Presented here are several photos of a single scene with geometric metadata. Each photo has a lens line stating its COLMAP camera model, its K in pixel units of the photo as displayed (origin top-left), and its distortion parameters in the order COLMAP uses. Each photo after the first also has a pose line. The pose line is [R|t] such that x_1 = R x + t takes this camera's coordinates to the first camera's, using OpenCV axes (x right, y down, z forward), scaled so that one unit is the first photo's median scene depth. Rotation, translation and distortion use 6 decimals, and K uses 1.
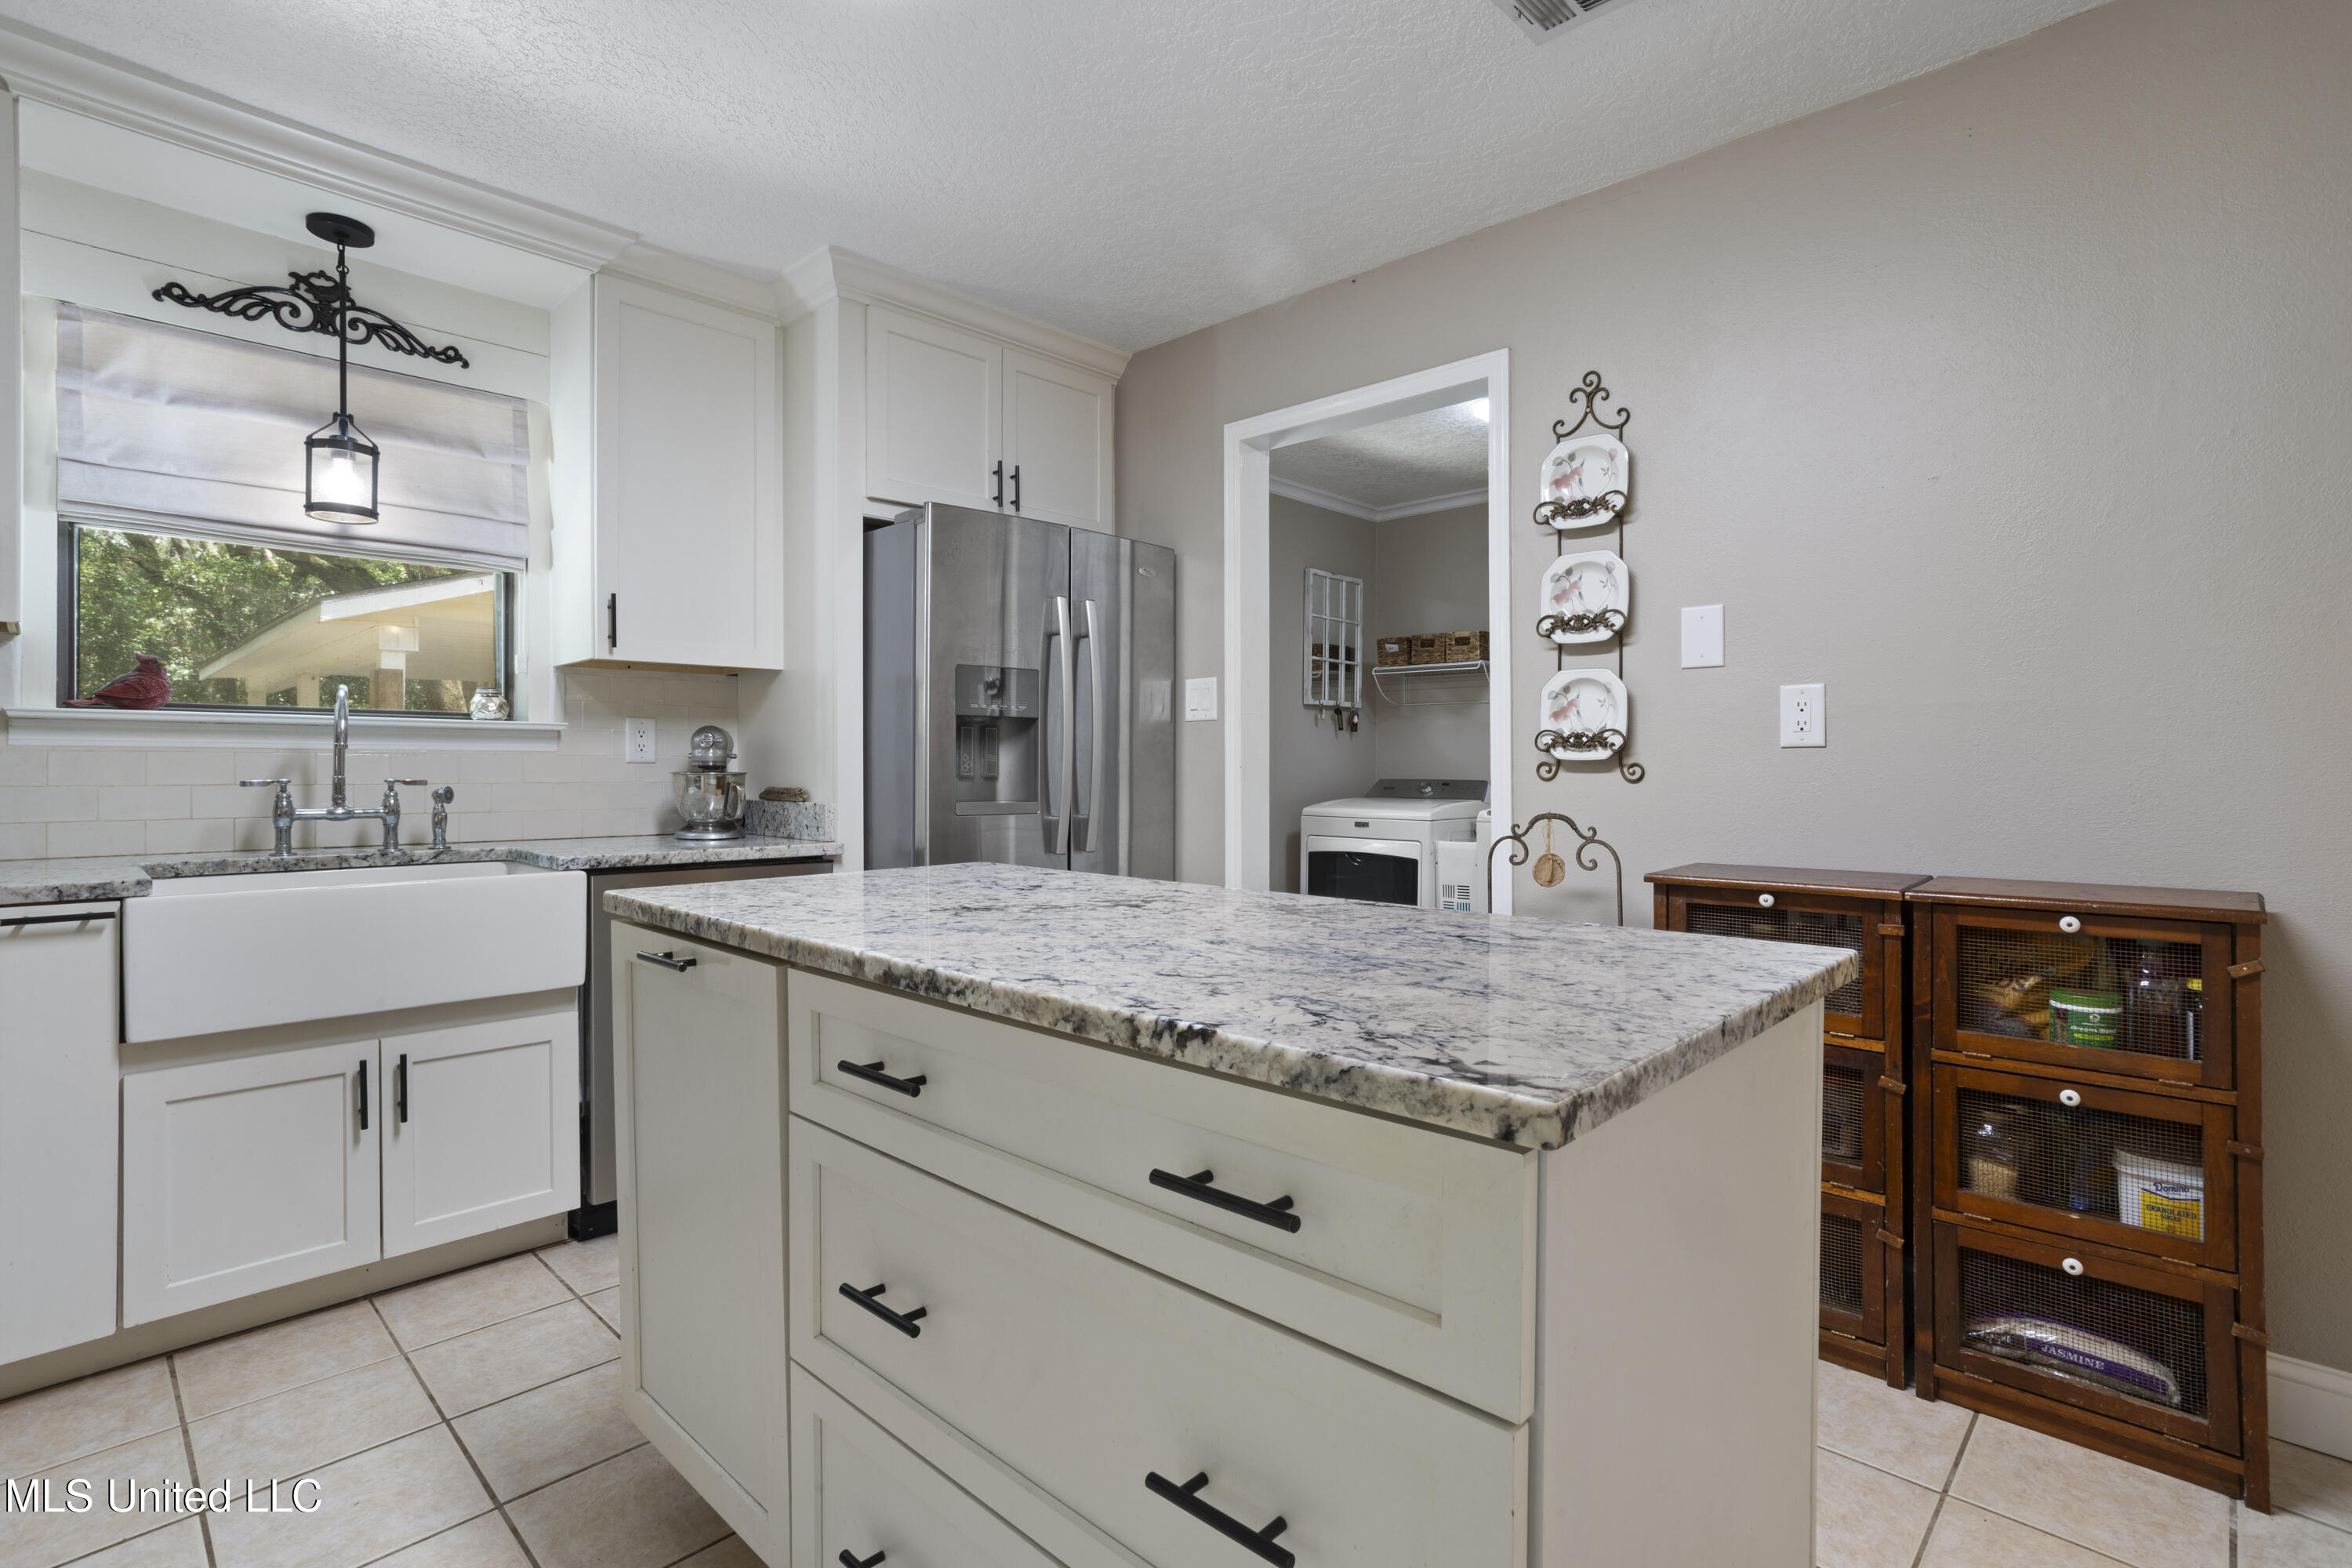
lens RADIAL K [[1128.8, 0, 1174.4], [0, 1128.8, 775.1], [0, 0, 1]] dist [-0.043253, 0.020453]
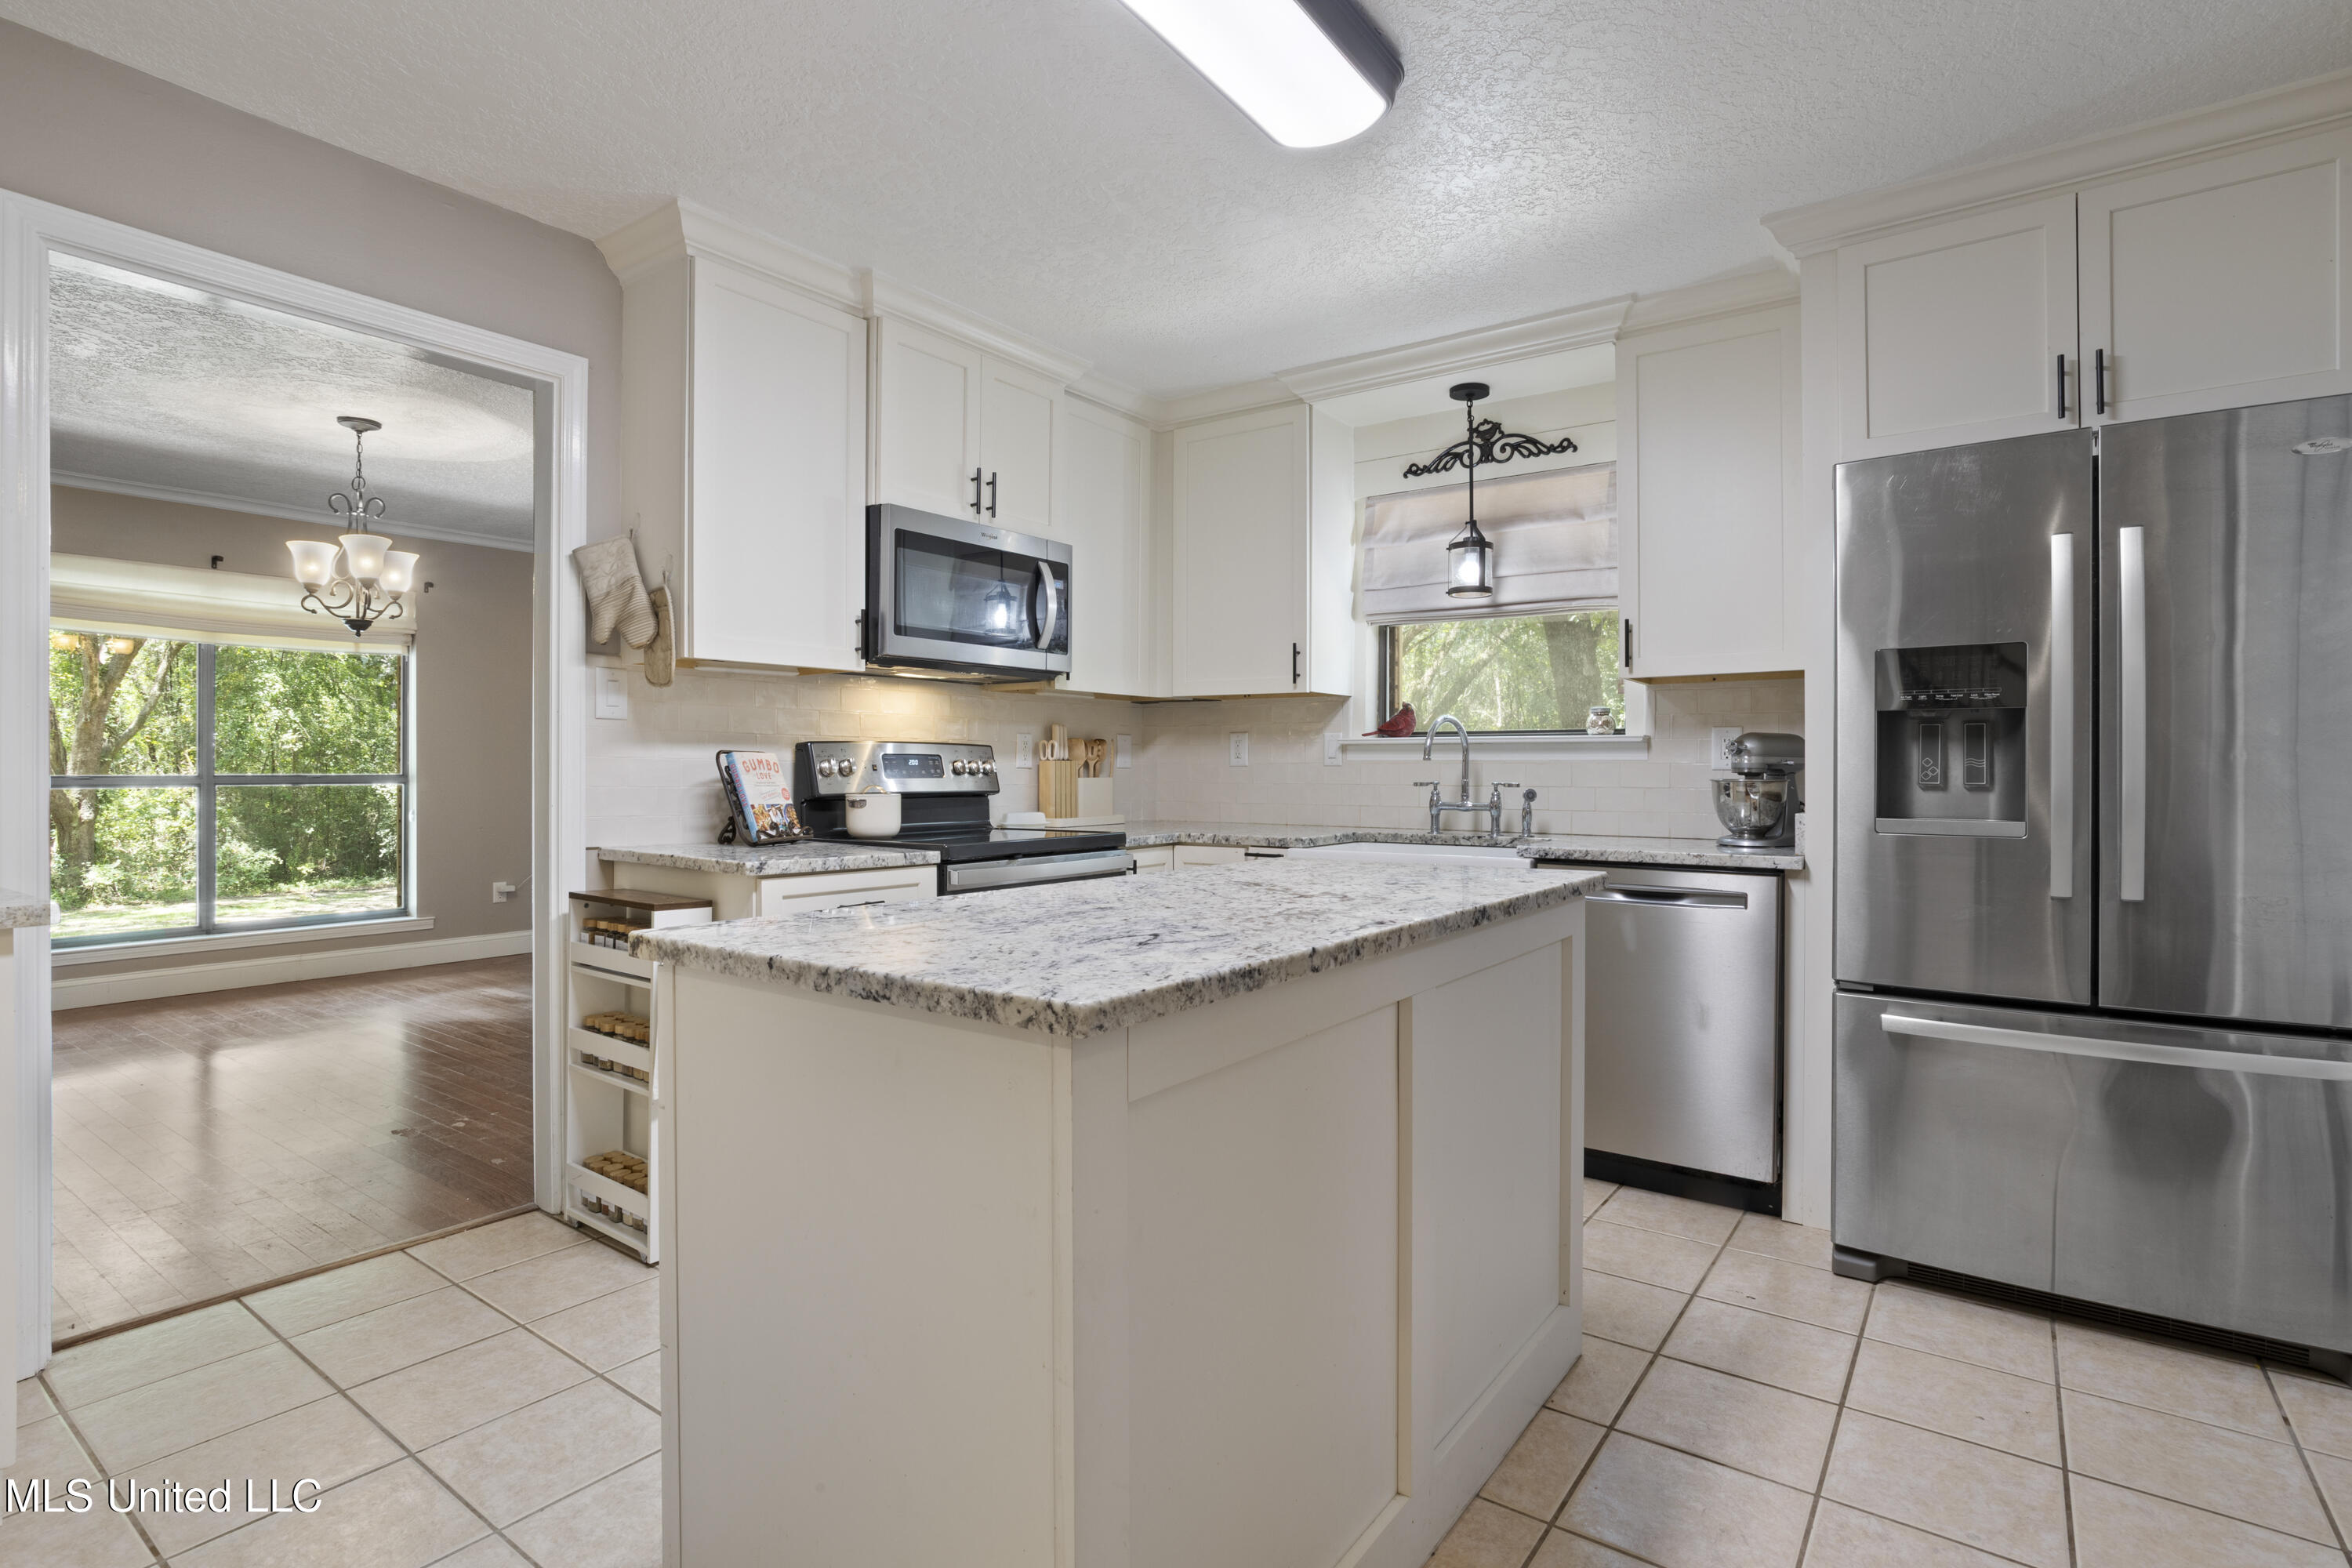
lens RADIAL K [[1141.2, 0, 1179.5], [0, 1141.2, 771.1], [0, 0, 1]] dist [-0.027192, 0.000193]
pose [[0.141612, 0.000813, -0.989922, 0.592516], [-0.009618, 0.999954, -0.000554, -0.004929], [0.989876, 0.009600, 0.141613, 0.410316]]
